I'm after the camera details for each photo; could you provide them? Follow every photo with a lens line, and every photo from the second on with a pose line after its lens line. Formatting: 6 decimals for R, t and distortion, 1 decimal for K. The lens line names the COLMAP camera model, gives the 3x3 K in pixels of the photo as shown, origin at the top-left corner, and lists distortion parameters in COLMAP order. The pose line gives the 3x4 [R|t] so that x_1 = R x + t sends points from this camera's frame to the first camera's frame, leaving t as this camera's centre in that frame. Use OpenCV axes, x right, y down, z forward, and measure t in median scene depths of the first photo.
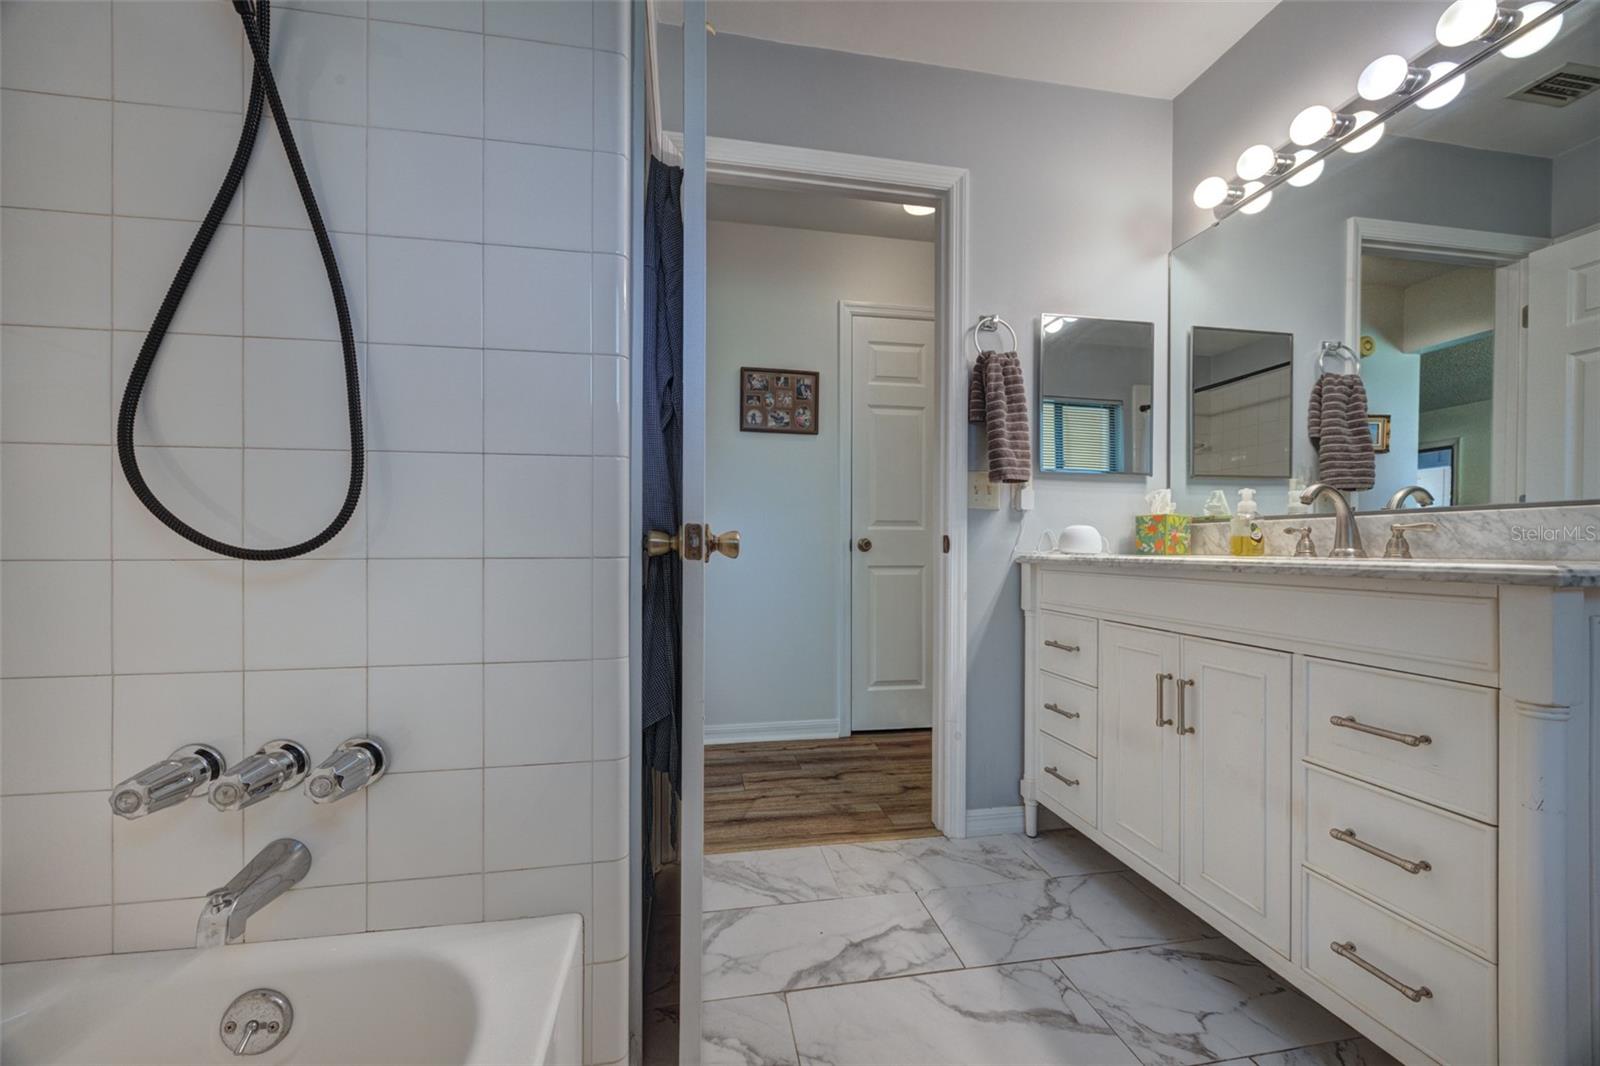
lens RADIAL K [[657.2, 0, 808.5], [0, 657.2, 524.4], [0, 0, 1]] dist [0.011630, -0.000781]
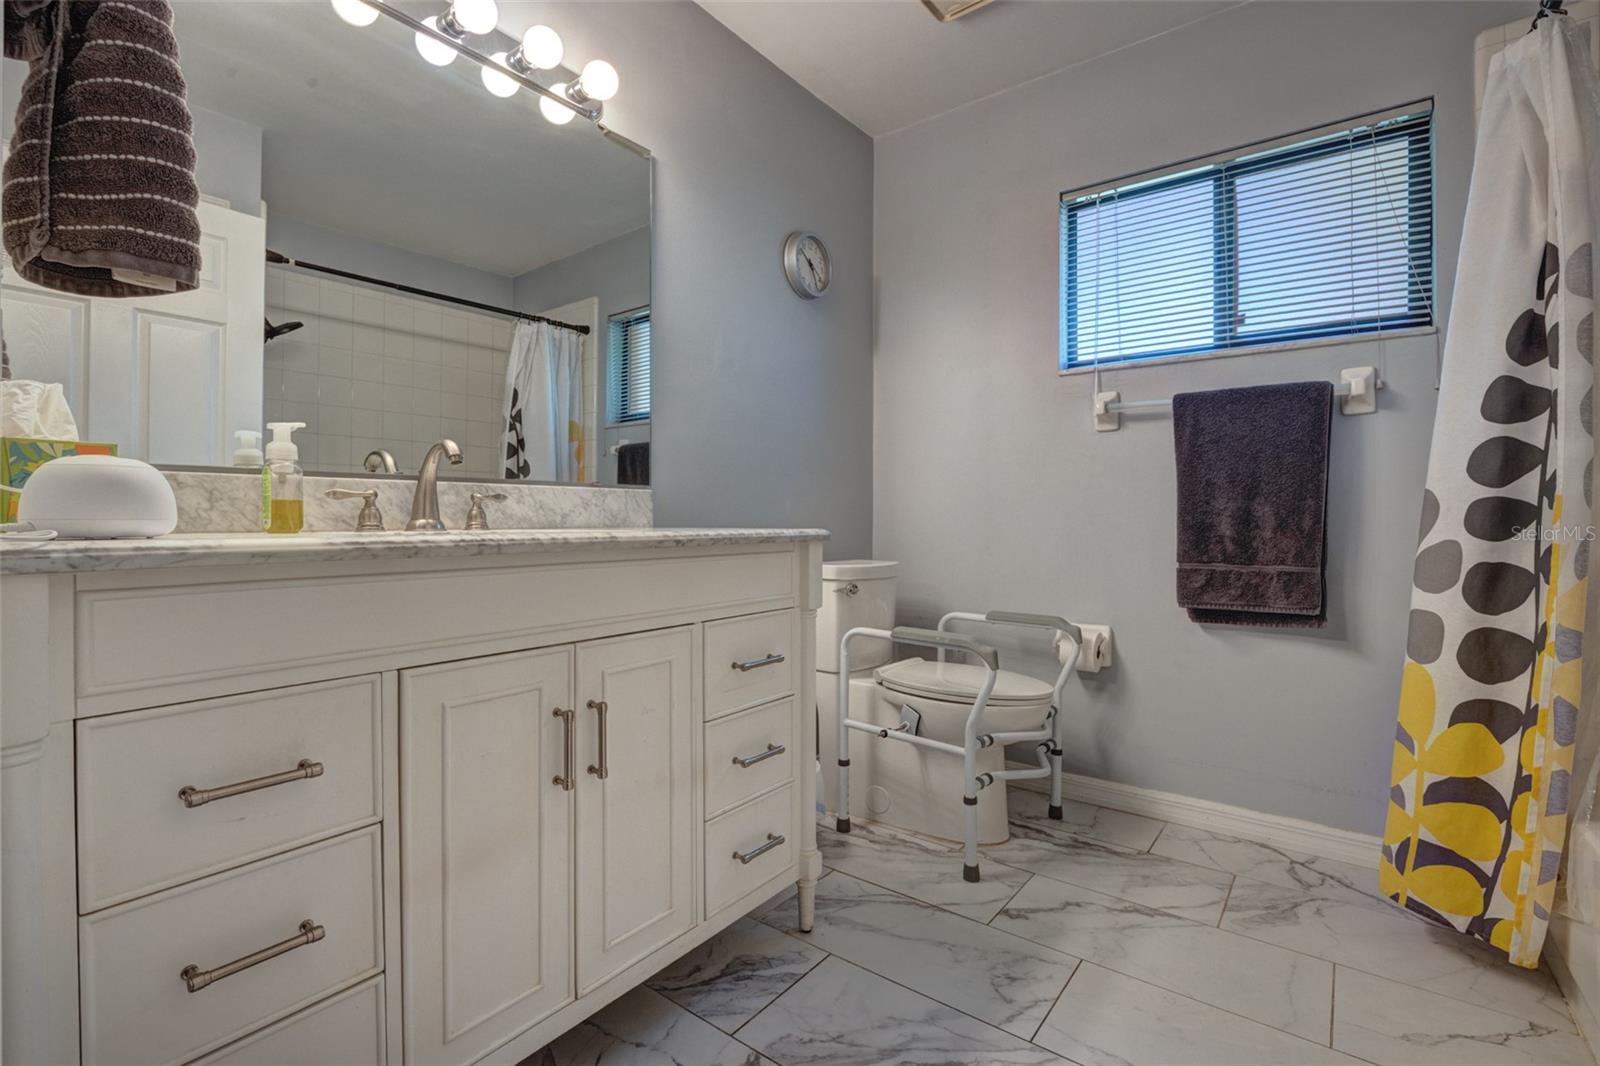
lens RADIAL K [[657.8, 0, 734.3], [0, 657.8, 518.7], [0, 0, 1]] dist [-0.008642, 0.000152]
pose [[-0.587383, -0.004600, 0.809296, -0.098519], [-0.032093, 0.999330, -0.017613, 0.042669], [-0.808673, -0.036318, -0.587137, 1.330113]]
